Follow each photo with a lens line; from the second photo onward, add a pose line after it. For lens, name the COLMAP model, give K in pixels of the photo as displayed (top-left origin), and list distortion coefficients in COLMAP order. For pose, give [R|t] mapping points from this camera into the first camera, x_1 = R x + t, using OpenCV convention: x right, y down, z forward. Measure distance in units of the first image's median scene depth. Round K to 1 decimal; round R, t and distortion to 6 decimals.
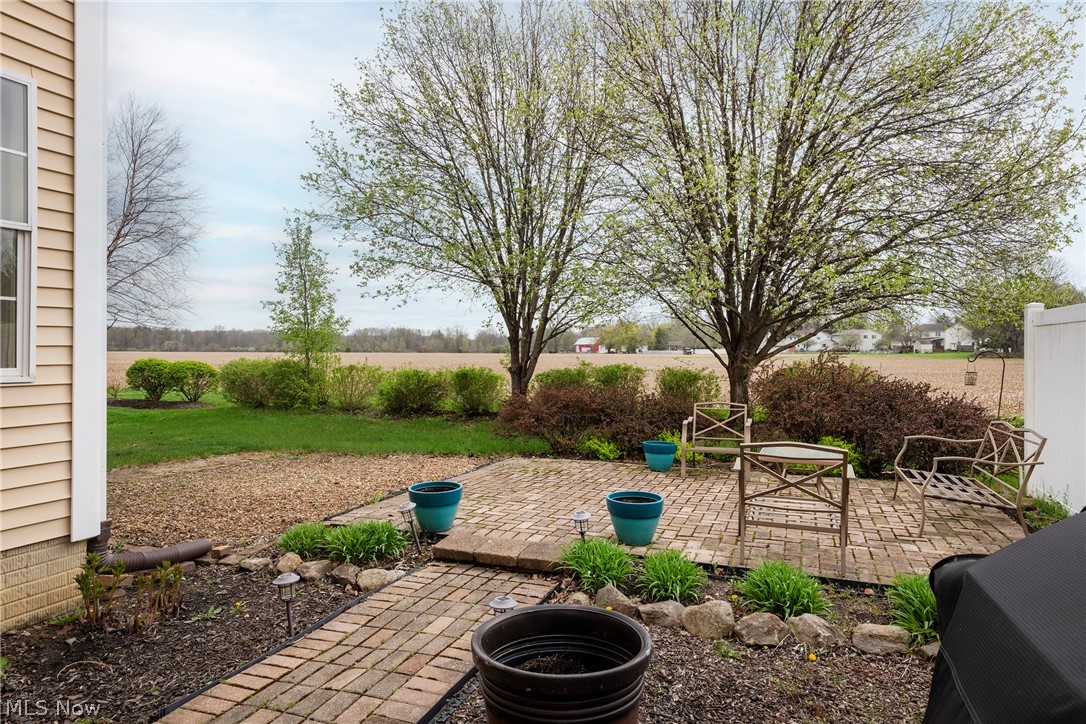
lens RADIAL K [[686.3, 0, 540.7], [0, 686.3, 366.8], [0, 0, 1]] dist [0.002100, -0.009912]
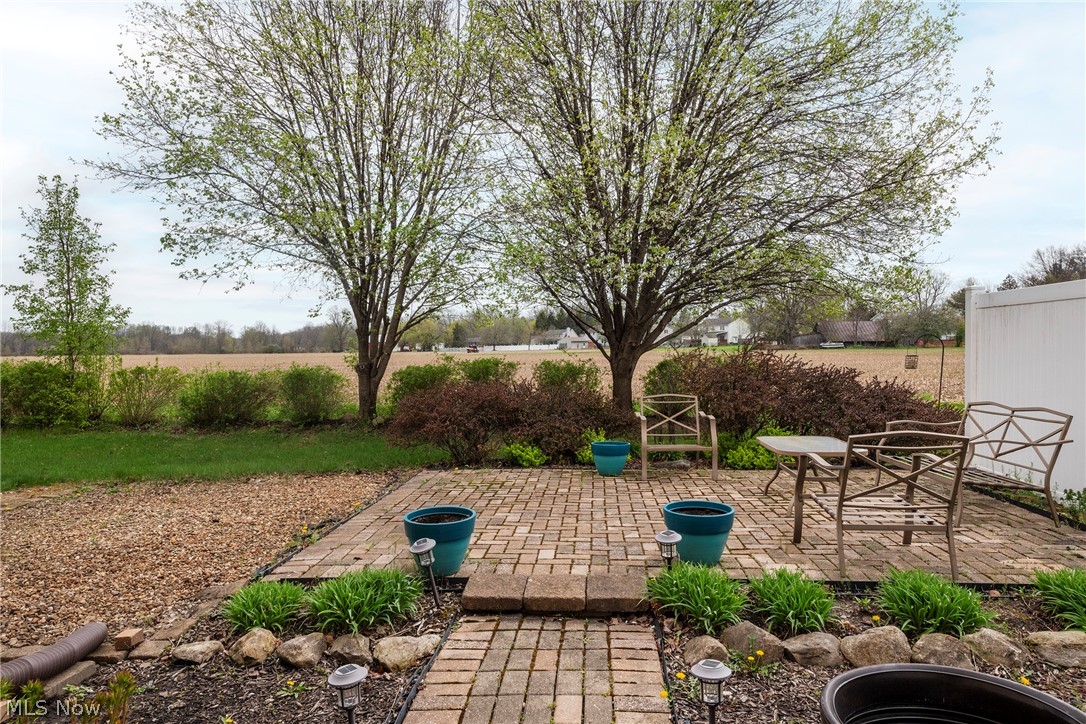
lens RADIAL K [[744.0, 0, 544.3], [0, 744.0, 352.9], [0, 0, 1]] dist [0.003430, -0.005061]
pose [[0.956340, -0.016472, 0.291790, -0.130394], [0.021615, 0.999662, -0.014413, 0.005671], [-0.291455, 0.020091, 0.956374, 0.086456]]
